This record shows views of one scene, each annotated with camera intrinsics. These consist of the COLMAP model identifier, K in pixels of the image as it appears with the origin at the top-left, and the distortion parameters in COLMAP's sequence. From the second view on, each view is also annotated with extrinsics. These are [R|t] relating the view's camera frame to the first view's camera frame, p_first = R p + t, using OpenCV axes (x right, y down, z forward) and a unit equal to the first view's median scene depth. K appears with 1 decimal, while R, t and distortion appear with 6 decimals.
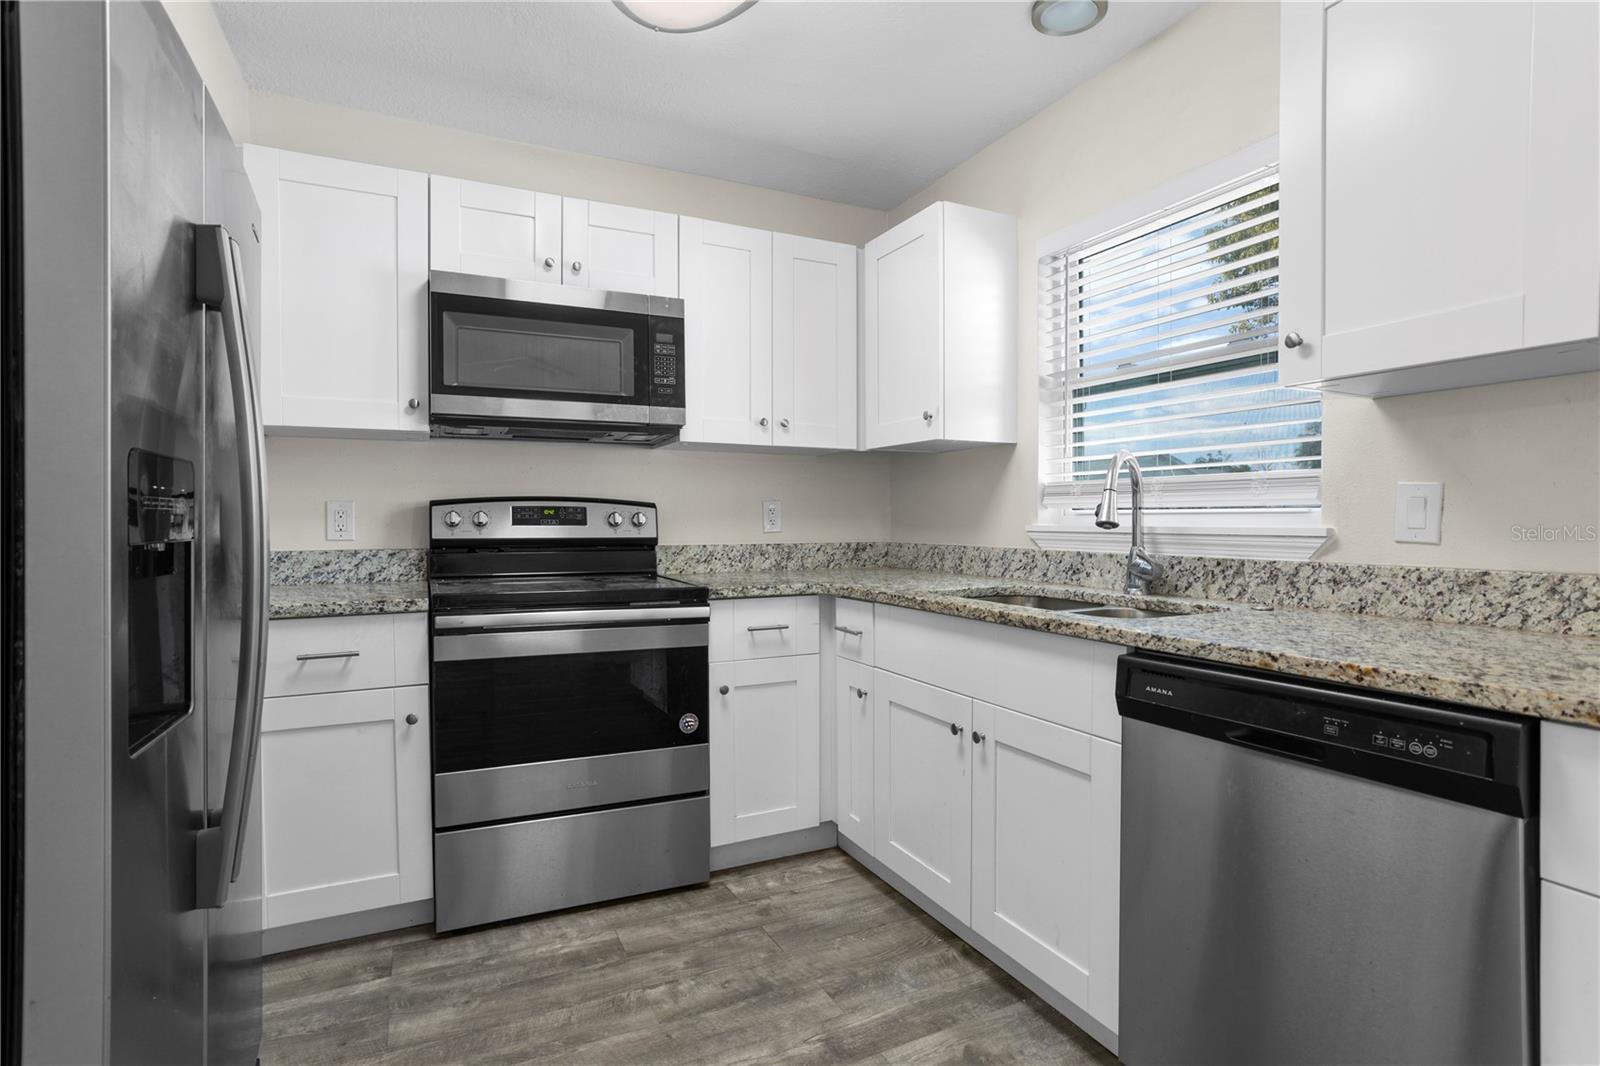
lens RADIAL K [[790.7, 0, 800.0], [0, 790.7, 533.0], [0, 0, 1]] dist [-0.066698, 0.048054]
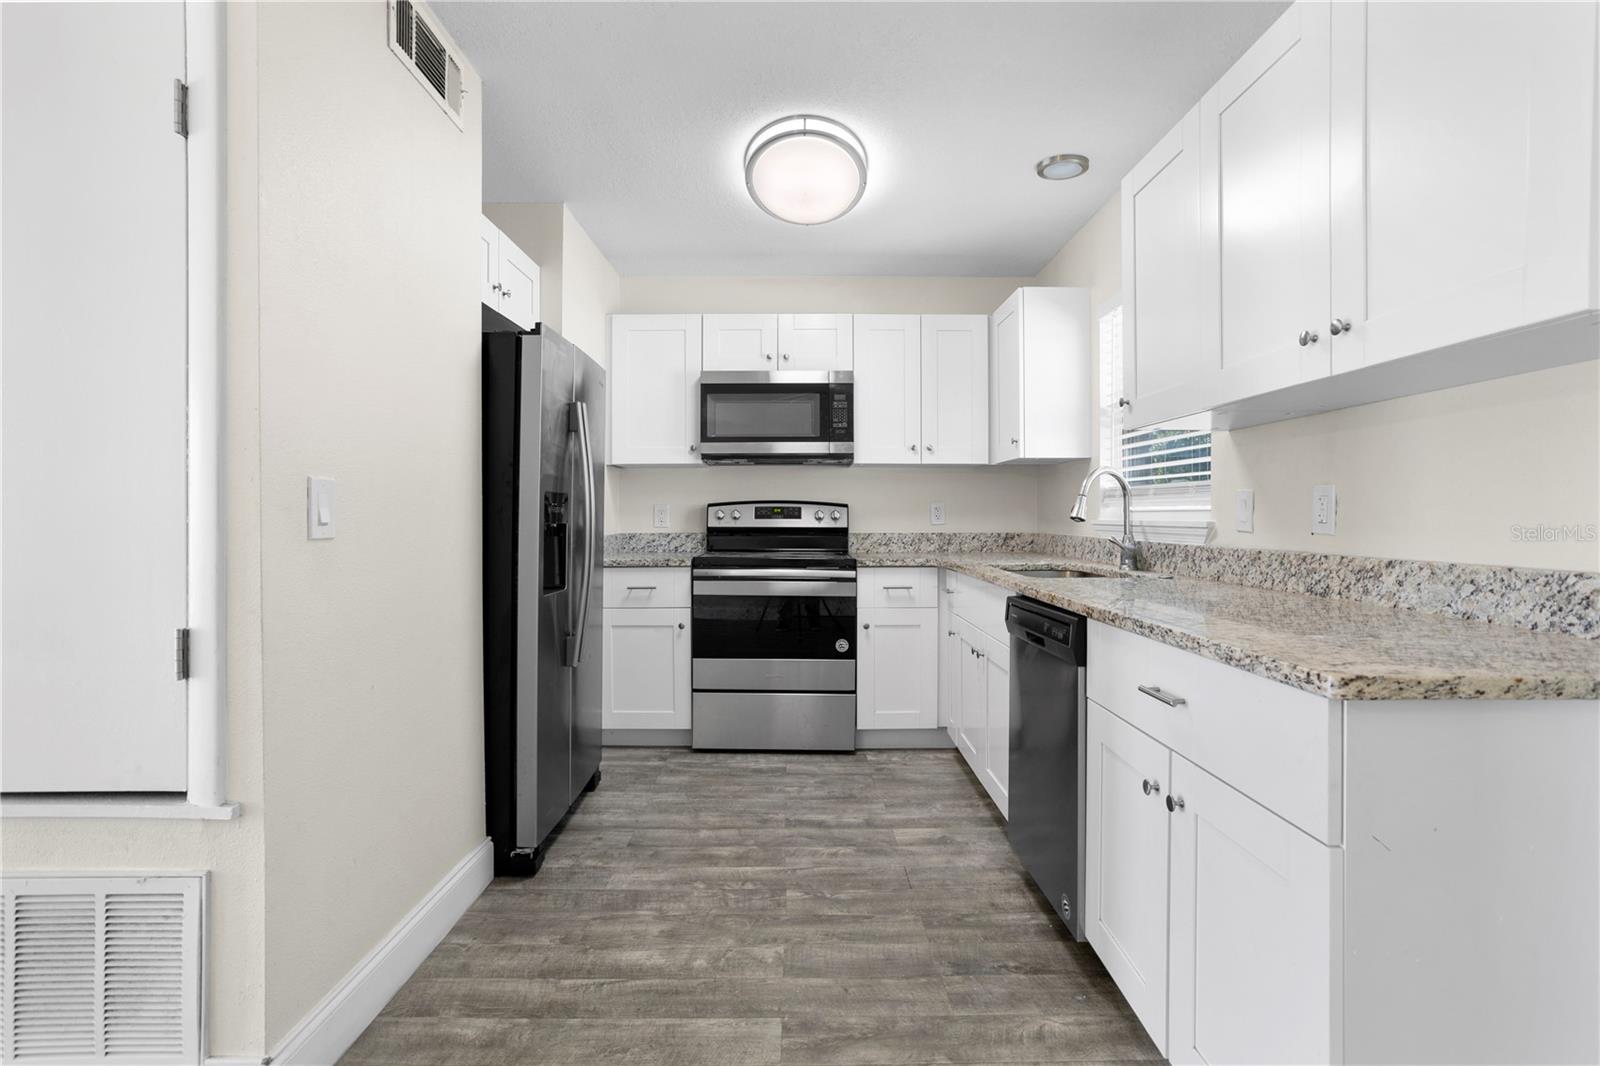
lens RADIAL K [[783.4, 0, 804.5], [0, 783.4, 513.2], [0, 0, 1]] dist [-0.057032, 0.034619]
pose [[0.901711, -0.000621, -0.432339, 0.462073], [-0.007792, 0.999813, -0.017687, 0.006806], [0.432270, 0.019318, 0.901537, -0.438664]]
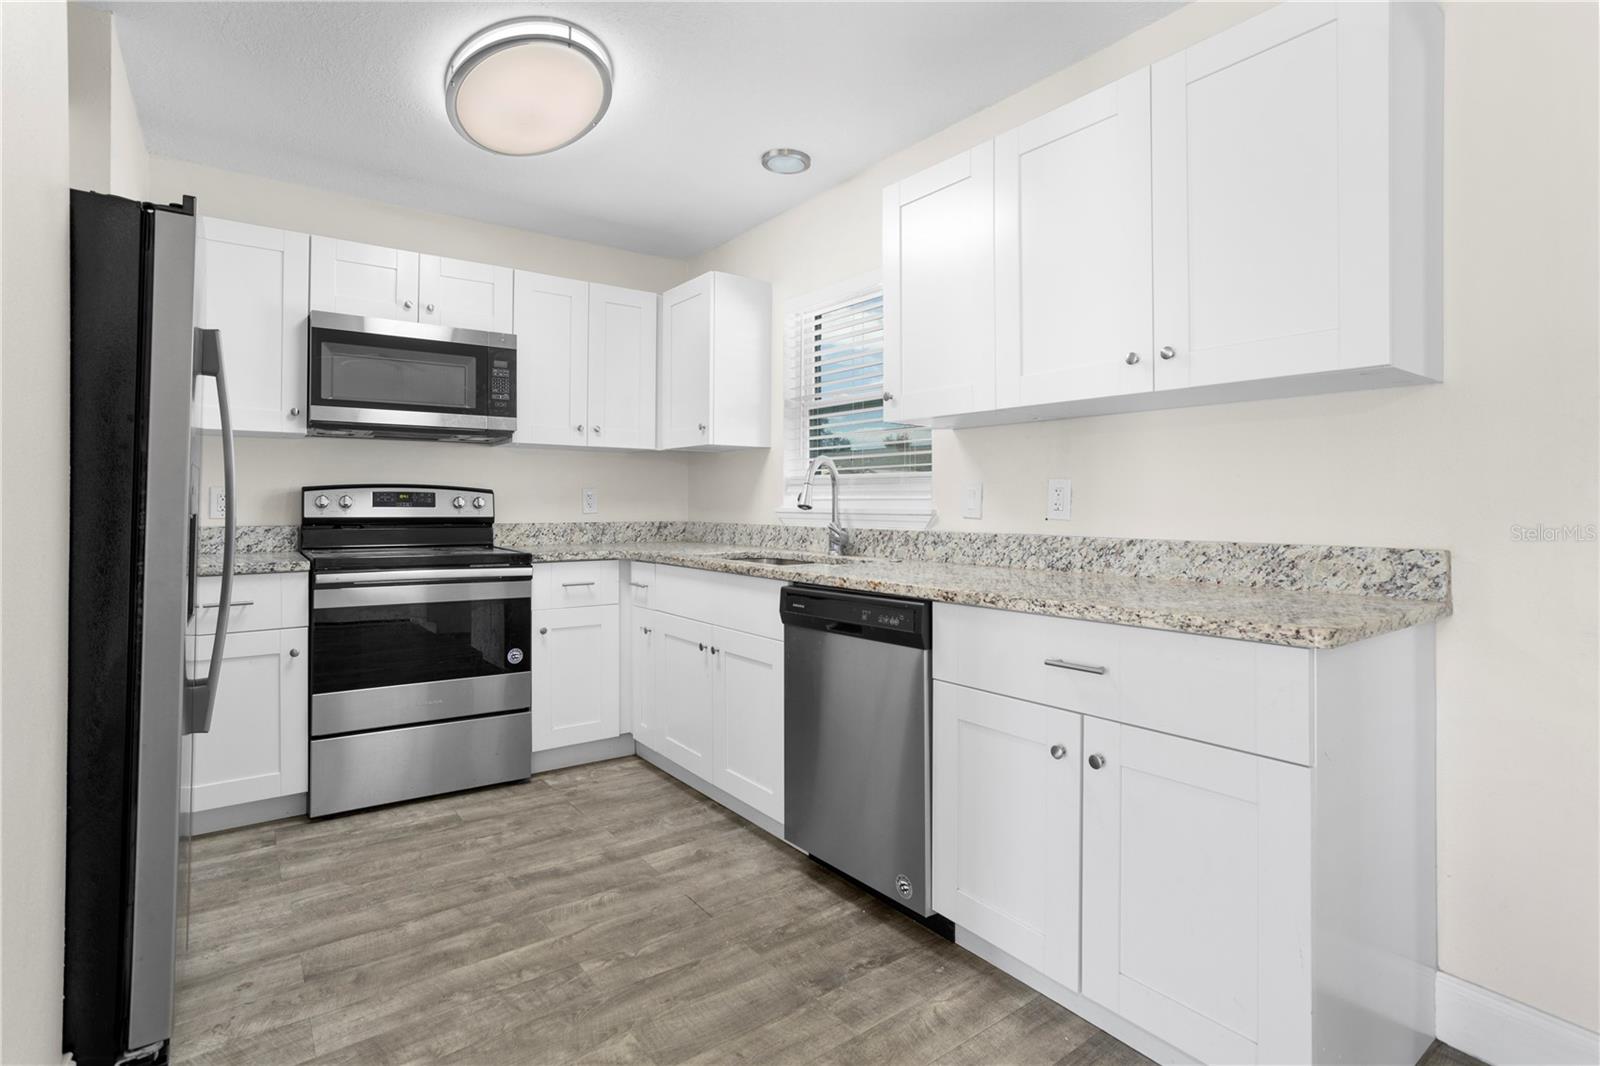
lens RADIAL K [[791.0, 0, 804.9], [0, 791.0, 489.0], [0, 0, 1]] dist [-0.054985, 0.035288]
pose [[0.982702, 0.006186, 0.185090, 0.092222], [0.000357, 0.999377, -0.035297, 0.006665], [-0.185193, 0.034752, 0.982087, -0.399723]]
